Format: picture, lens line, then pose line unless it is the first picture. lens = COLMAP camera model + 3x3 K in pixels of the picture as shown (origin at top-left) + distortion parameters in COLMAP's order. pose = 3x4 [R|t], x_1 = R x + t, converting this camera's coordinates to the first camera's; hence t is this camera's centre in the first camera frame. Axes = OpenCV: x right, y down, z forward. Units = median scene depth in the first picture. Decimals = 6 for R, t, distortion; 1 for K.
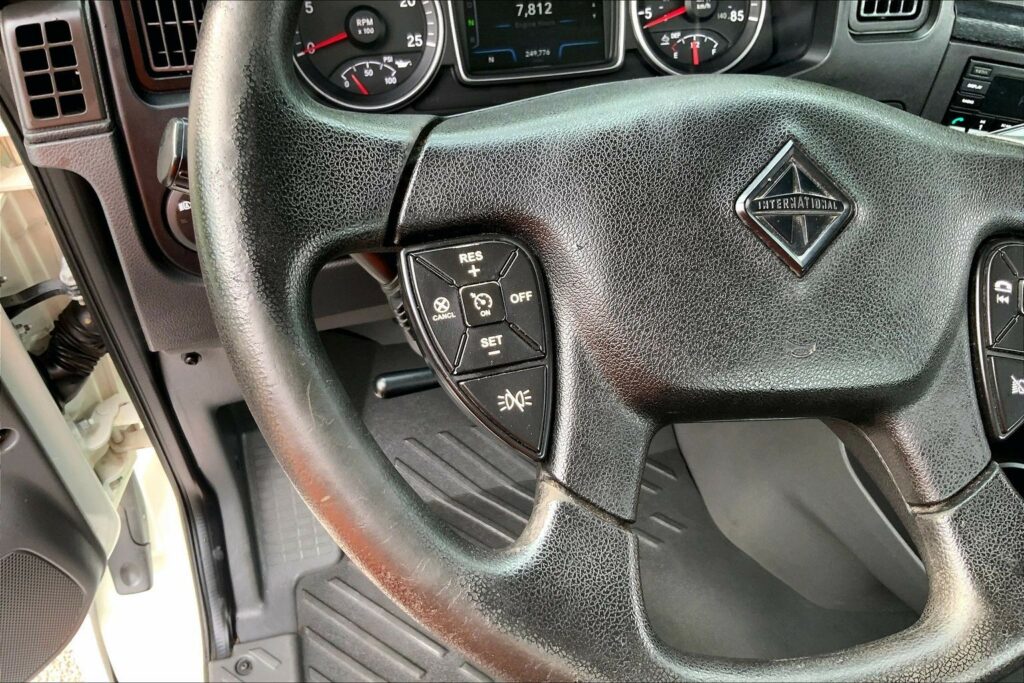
lens RADIAL K [[854.6, 0, 514.1], [0, 854.6, 346.4], [0, 0, 1]] dist [0.058525, -0.122639]
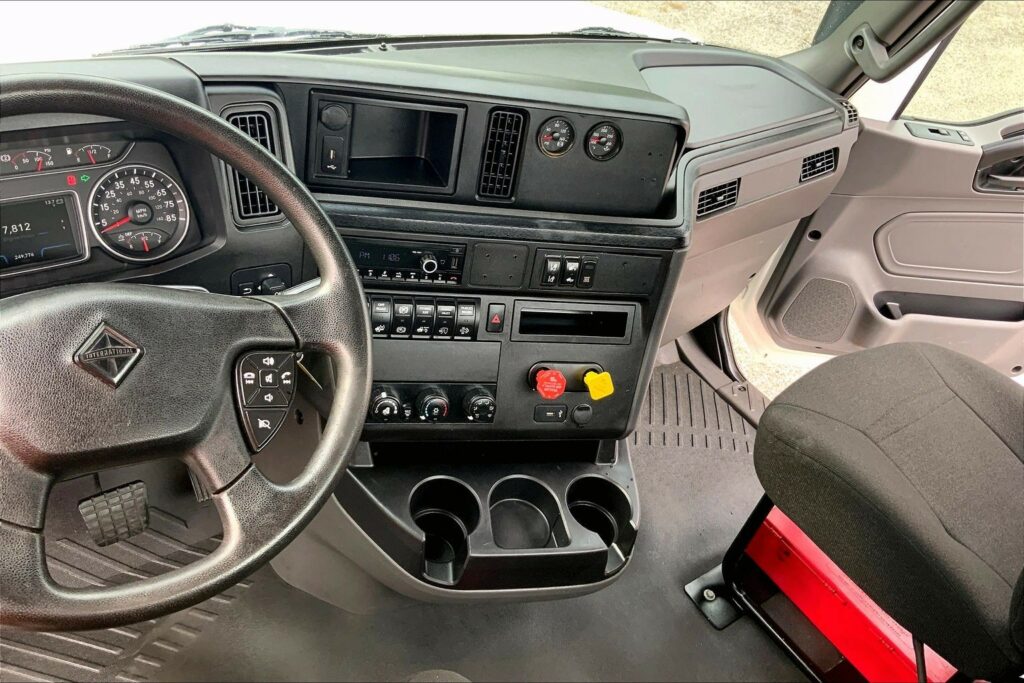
lens RADIAL K [[854.6, 0, 509.3], [0, 854.6, 346.2], [0, 0, 1]] dist [0.058525, -0.122639]
pose [[0.923707, -0.137702, 0.357497, 0.249673], [0.180224, 0.979653, -0.088318, 0.086527], [-0.338061, 0.146009, 0.929729, -0.621981]]
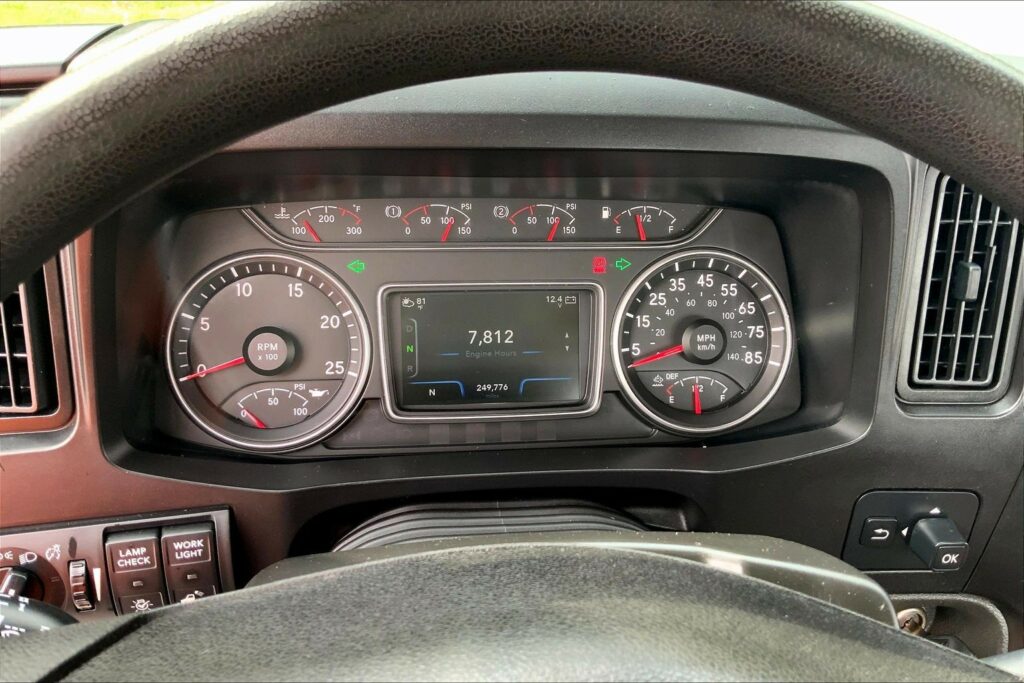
lens RADIAL K [[854.6, 0, 509.9], [0, 854.6, 351.1], [0, 0, 1]] dist [0.058525, -0.122639]
pose [[0.988707, 0.075528, -0.129440, 0.147434], [-0.104524, 0.966494, -0.234442, -0.192786], [0.107396, 0.245324, 0.963474, 0.228302]]
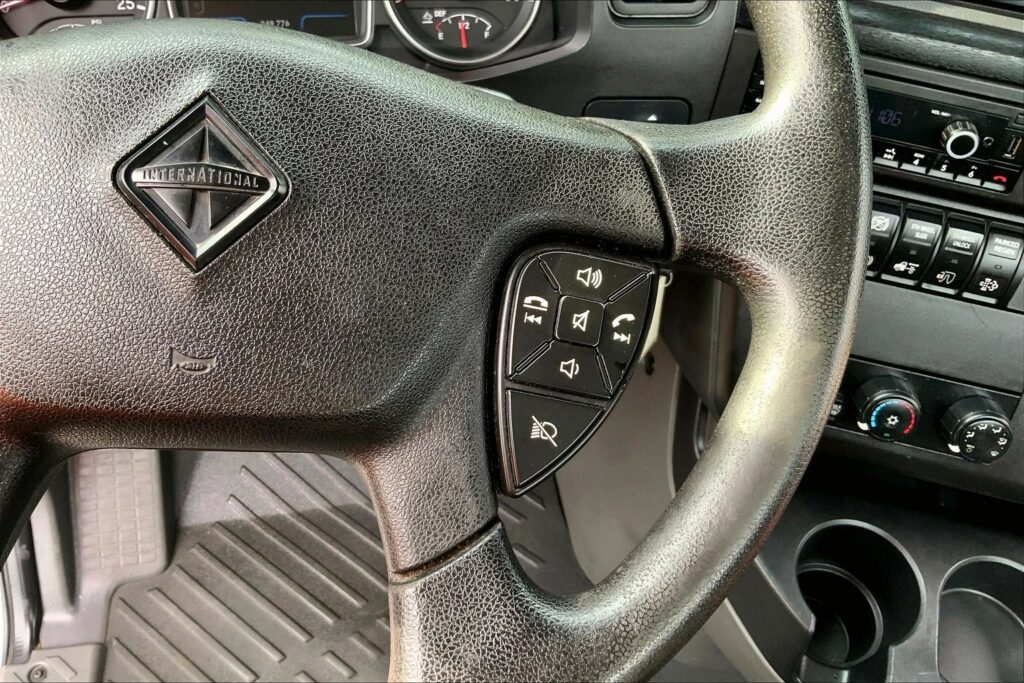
lens RADIAL K [[854.6, 0, 509.4], [0, 854.6, 346.7], [0, 0, 1]] dist [0.058525, -0.122639]
pose [[0.996614, 0.062690, -0.053196, 0.345328], [-0.063485, 0.997893, -0.013380, -0.010166], [0.052246, 0.016712, 0.998494, 0.125406]]
